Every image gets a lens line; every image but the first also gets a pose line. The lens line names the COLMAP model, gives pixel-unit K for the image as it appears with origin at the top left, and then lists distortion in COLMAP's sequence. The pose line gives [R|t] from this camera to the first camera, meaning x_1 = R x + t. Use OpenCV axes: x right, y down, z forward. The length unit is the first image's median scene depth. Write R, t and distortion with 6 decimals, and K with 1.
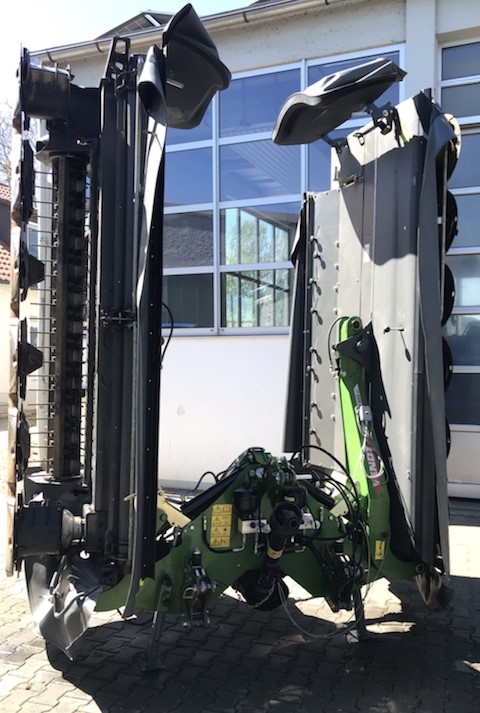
lens RADIAL K [[641.3, 0, 240.0], [0, 641.3, 356.5], [0, 0, 1]] dist [-0.005697, -0.005056]
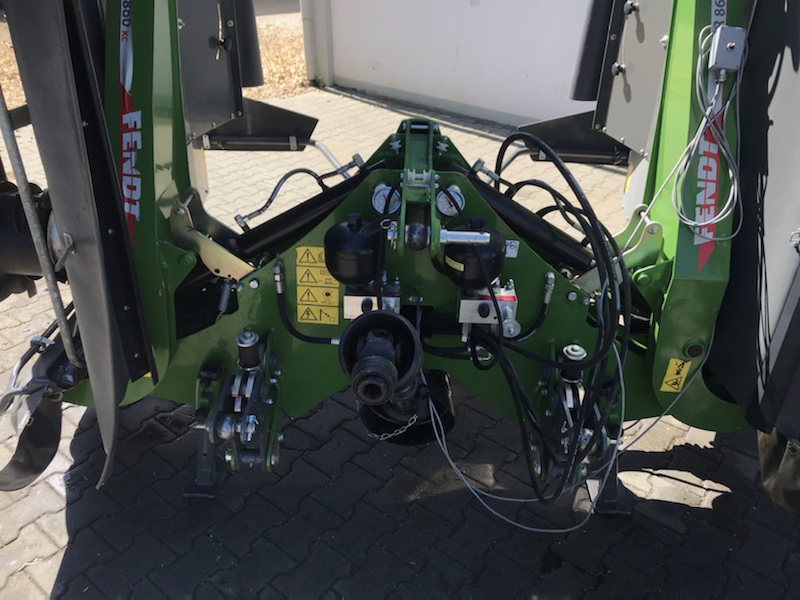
lens RADIAL K [[643.8, 0, 408.6], [0, 643.8, 279.8], [0, 0, 1]] dist [0.008736, 0.005711]
pose [[0.944998, 0.168004, -0.280629, 0.156026], [-0.009880, 0.872268, 0.488929, 0.026016], [0.326925, -0.459265, 0.825951, 0.595861]]
